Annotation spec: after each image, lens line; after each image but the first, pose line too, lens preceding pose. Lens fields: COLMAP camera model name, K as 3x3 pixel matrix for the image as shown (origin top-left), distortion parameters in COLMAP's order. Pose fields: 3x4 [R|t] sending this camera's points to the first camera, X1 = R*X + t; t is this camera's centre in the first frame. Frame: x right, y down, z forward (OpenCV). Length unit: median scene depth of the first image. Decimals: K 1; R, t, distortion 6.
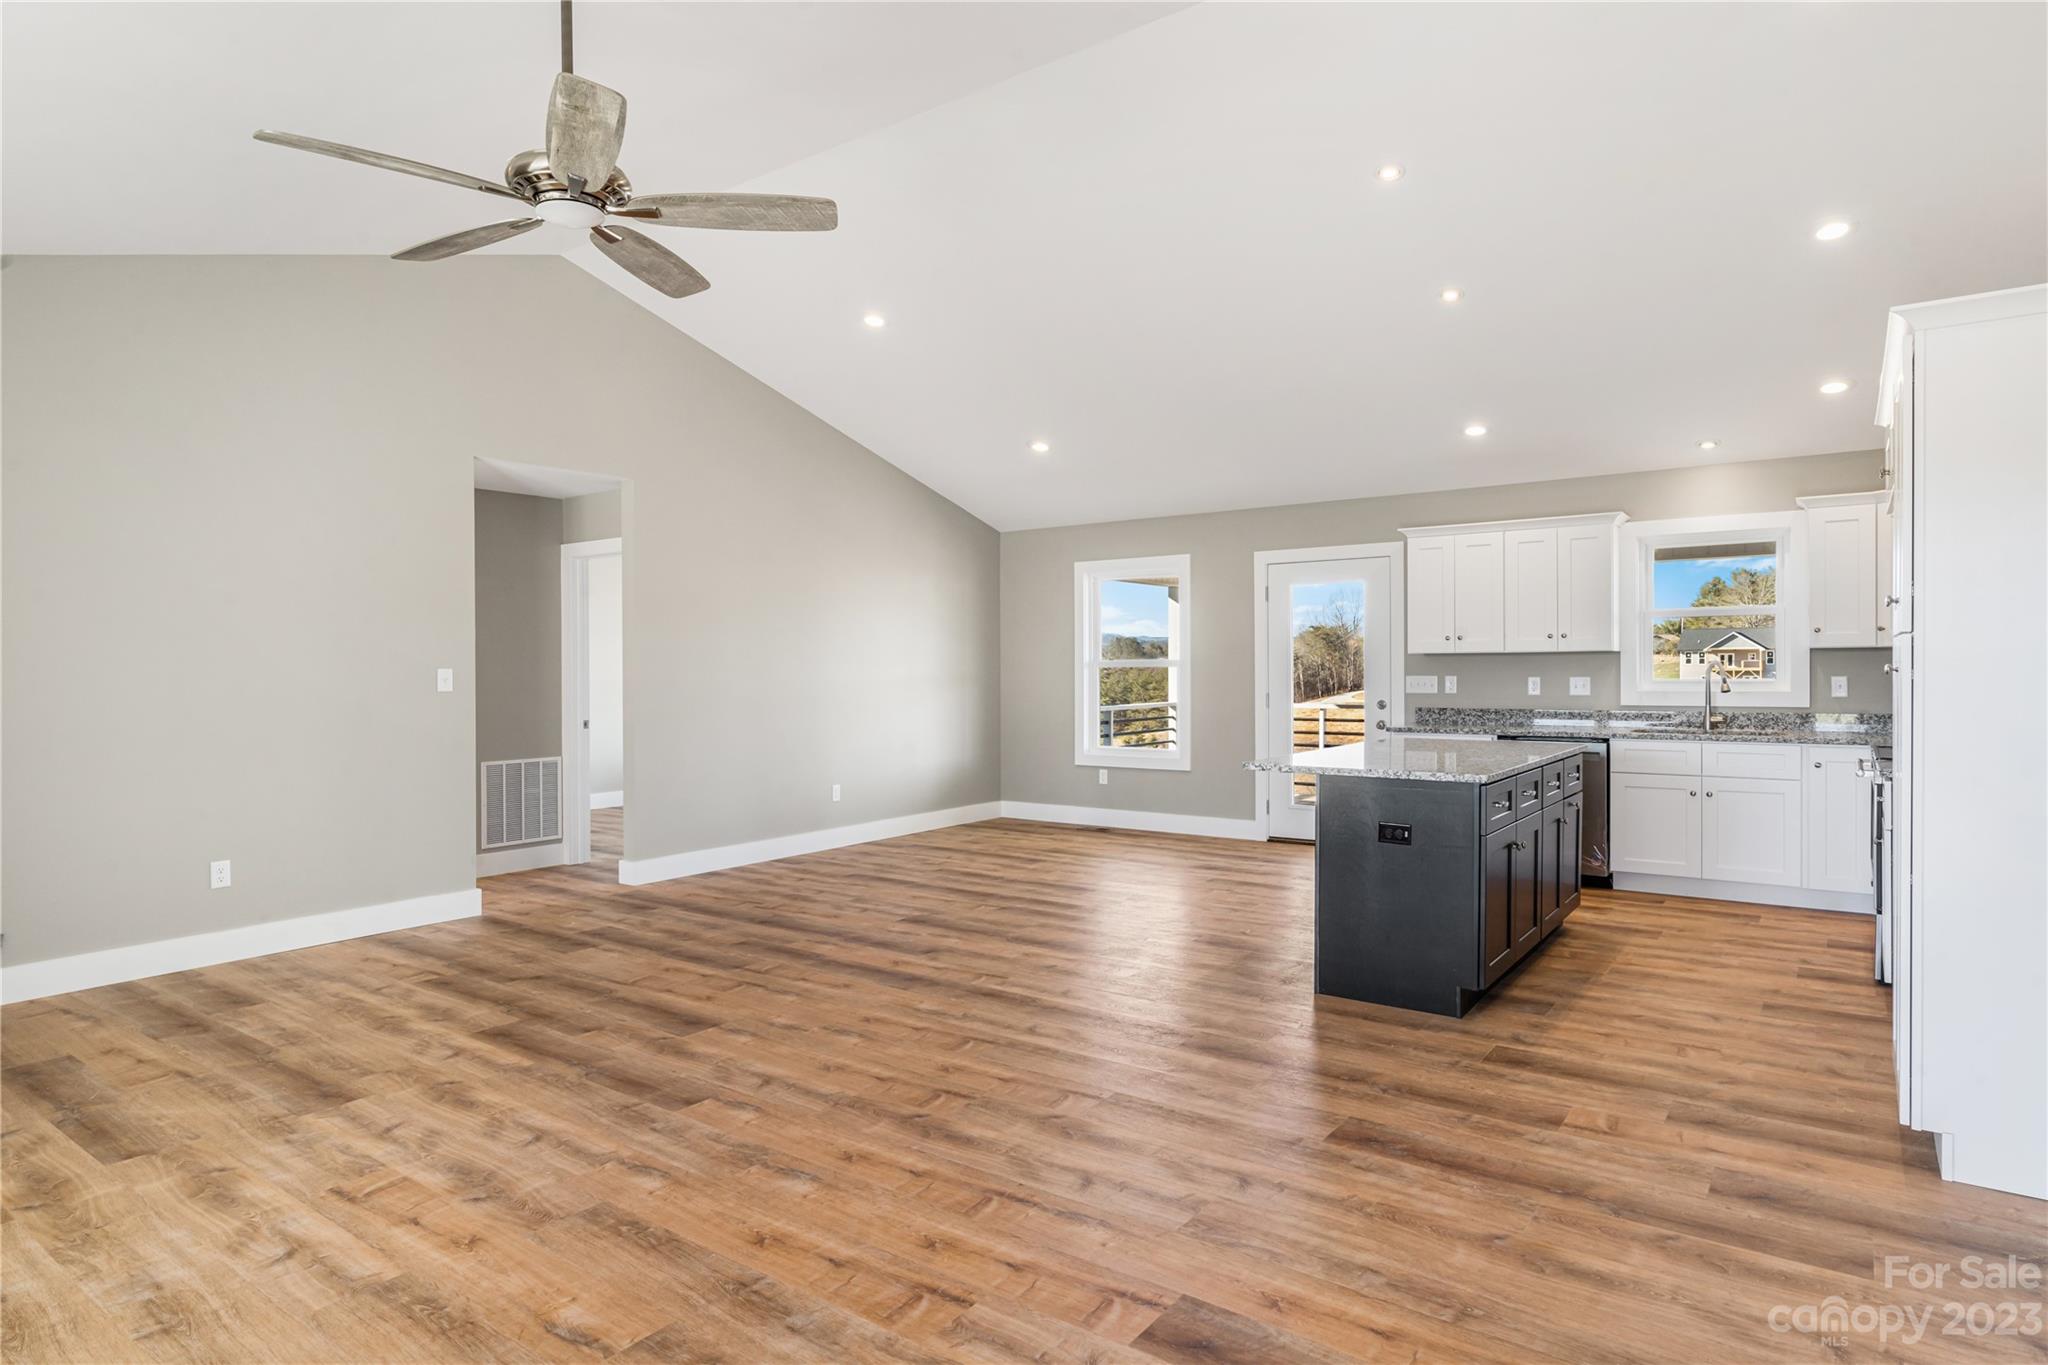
lens RADIAL K [[1135.6, 0, 1033.5], [0, 1135.6, 693.5], [0, 0, 1]] dist [-0.000762, 0.001330]
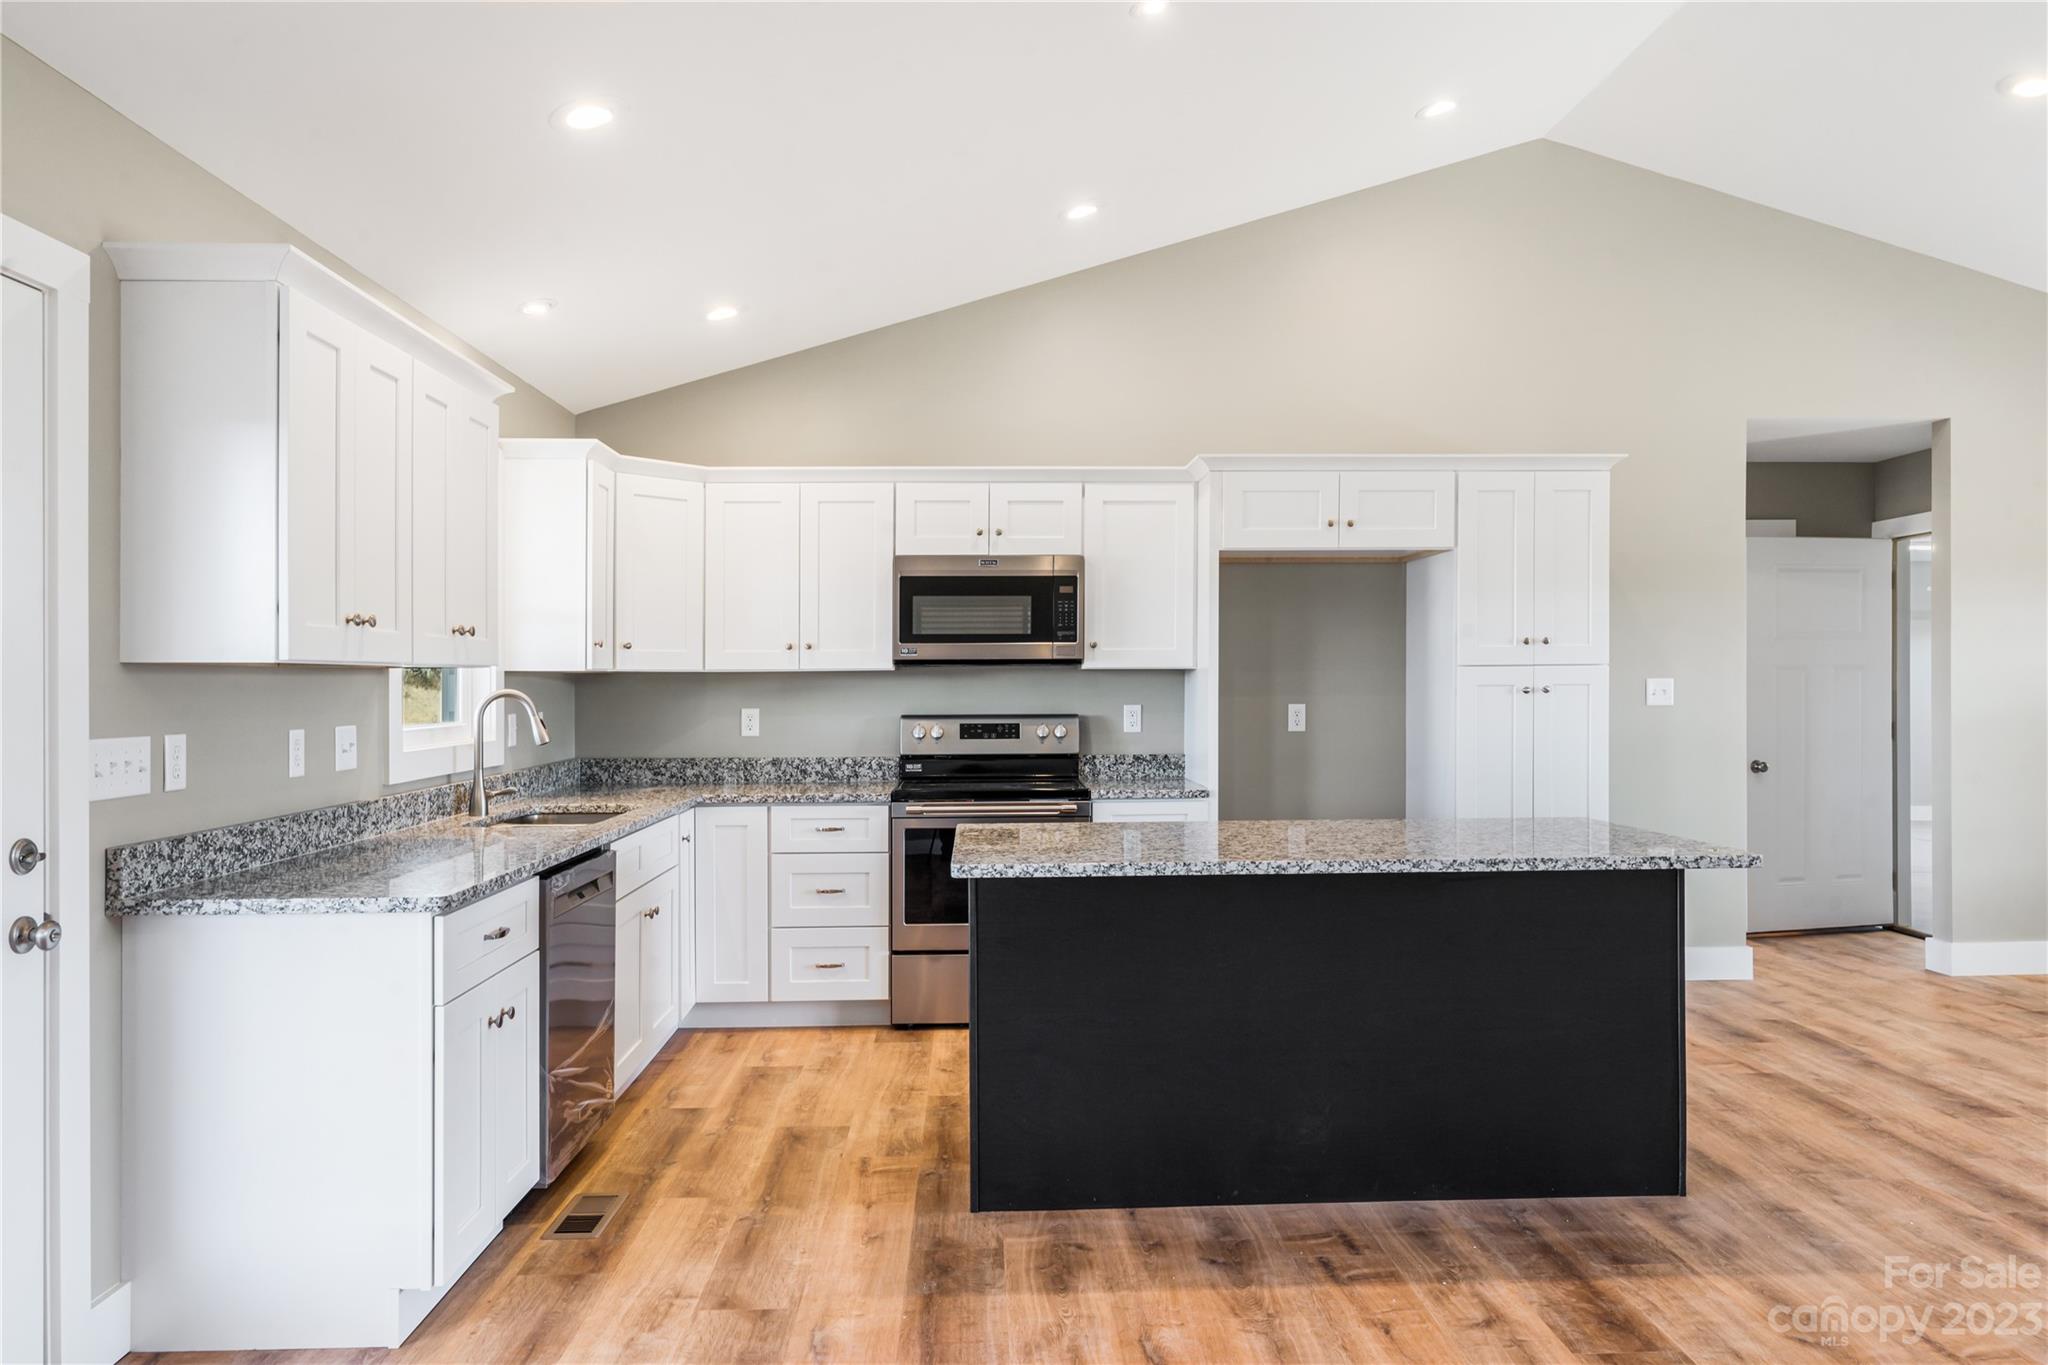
lens RADIAL K [[1378.8, 0, 1021.5], [0, 1378.8, 692.7], [0, 0, 1]] dist [0.000220, 0.002058]
pose [[-0.616517, 0.006107, 0.787318, -0.118887], [0.029863, 0.999432, 0.015631, -0.038317], [-0.786775, 0.033148, -0.616349, 1.553043]]
